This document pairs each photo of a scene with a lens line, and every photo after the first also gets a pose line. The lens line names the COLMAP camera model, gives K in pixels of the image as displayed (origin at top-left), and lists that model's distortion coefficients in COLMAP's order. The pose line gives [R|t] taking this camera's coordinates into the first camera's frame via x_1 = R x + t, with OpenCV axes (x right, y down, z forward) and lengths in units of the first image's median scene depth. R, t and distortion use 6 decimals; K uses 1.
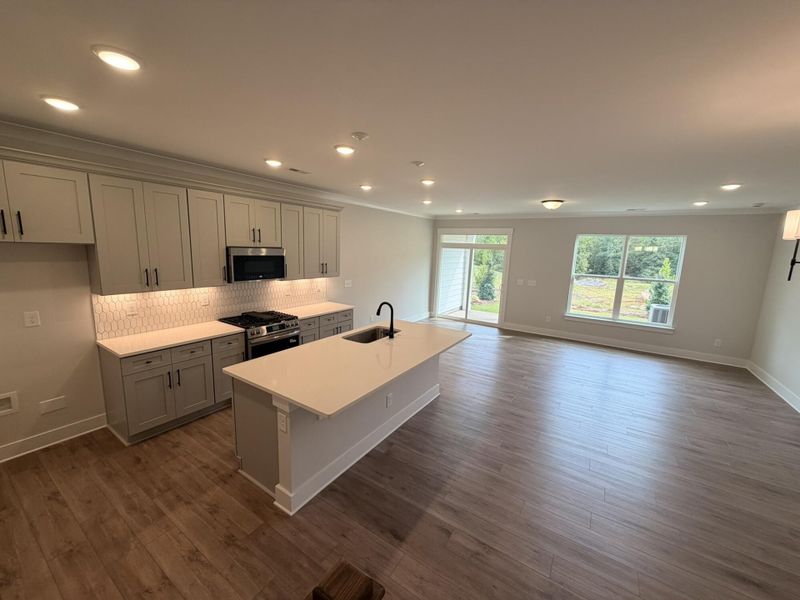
lens RADIAL K [[318.1, 0, 396.9], [0, 318.1, 298.9], [0, 0, 1]] dist [-0.001244, -0.000095]
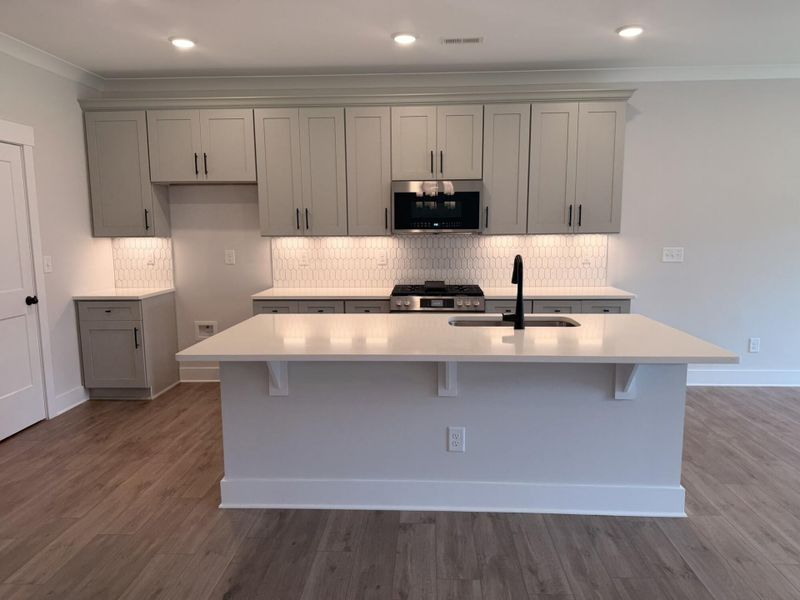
lens RADIAL K [[564.1, 0, 404.5], [0, 564.1, 306.8], [0, 0, 1]] dist [0.030225, -0.033921]
pose [[0.509016, 0.082272, -0.856816, 0.577051], [-0.113903, 0.993106, 0.027691, 0.077996], [0.853188, 0.083499, 0.514877, 0.382125]]
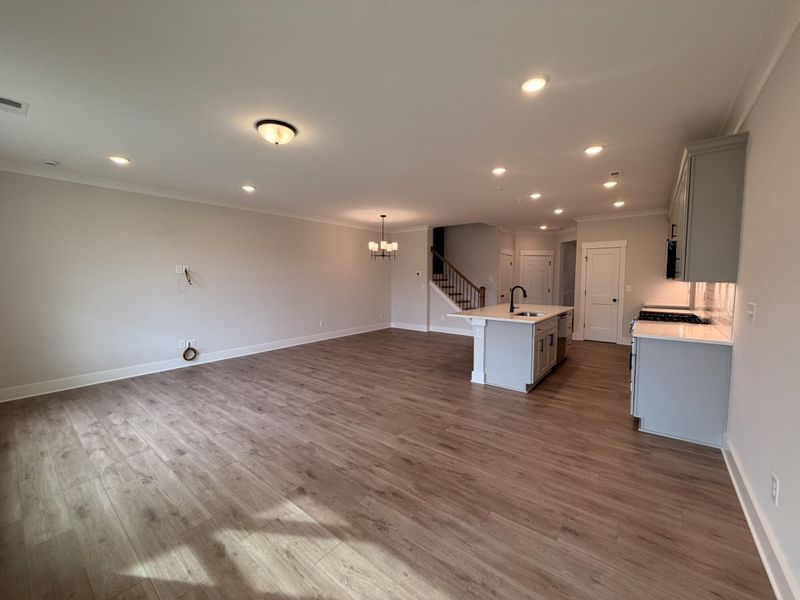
lens RADIAL K [[318.1, 0, 398.0], [0, 318.1, 300.5], [0, 0, 1]] dist [-0.001244, -0.000095]
pose [[-0.995483, -0.040688, 0.085785, 0.323165], [-0.019478, 0.971822, 0.234912, -0.212445], [-0.092926, 0.232180, -0.968224, 2.158447]]
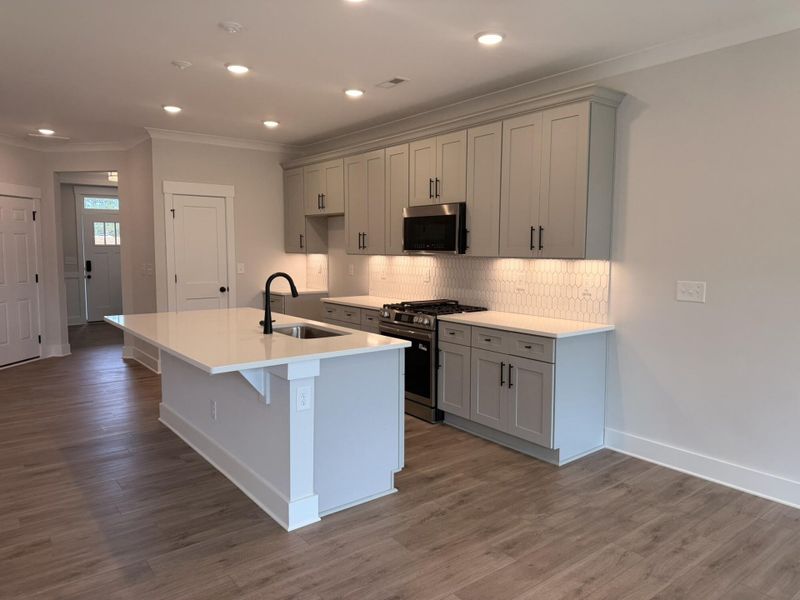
lens RADIAL K [[564.1, 0, 403.6], [0, 564.1, 294.5], [0, 0, 1]] dist [0.030225, -0.033921]
pose [[-0.310397, 0.041741, -0.949690, 0.811013], [-0.170438, 0.980403, 0.098797, -0.082360], [0.935203, 0.192529, -0.297199, 1.411571]]
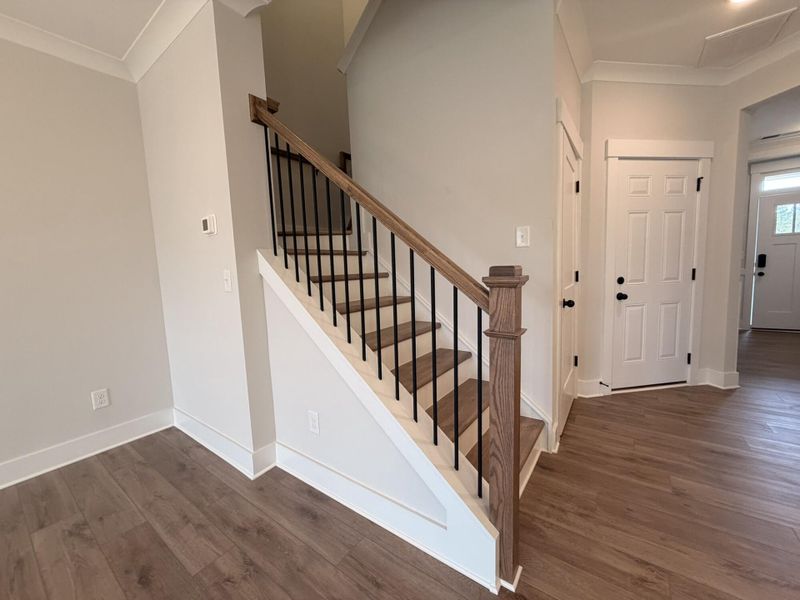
lens RADIAL K [[318.1, 0, 395.0], [0, 318.1, 296.8], [0, 0, 1]] dist [-0.001244, -0.000095]
pose [[-0.998610, 0.003301, 0.052606, 0.057548], [0.016513, 0.967386, 0.252768, 0.110114], [-0.050056, 0.253285, -0.966096, 0.467704]]
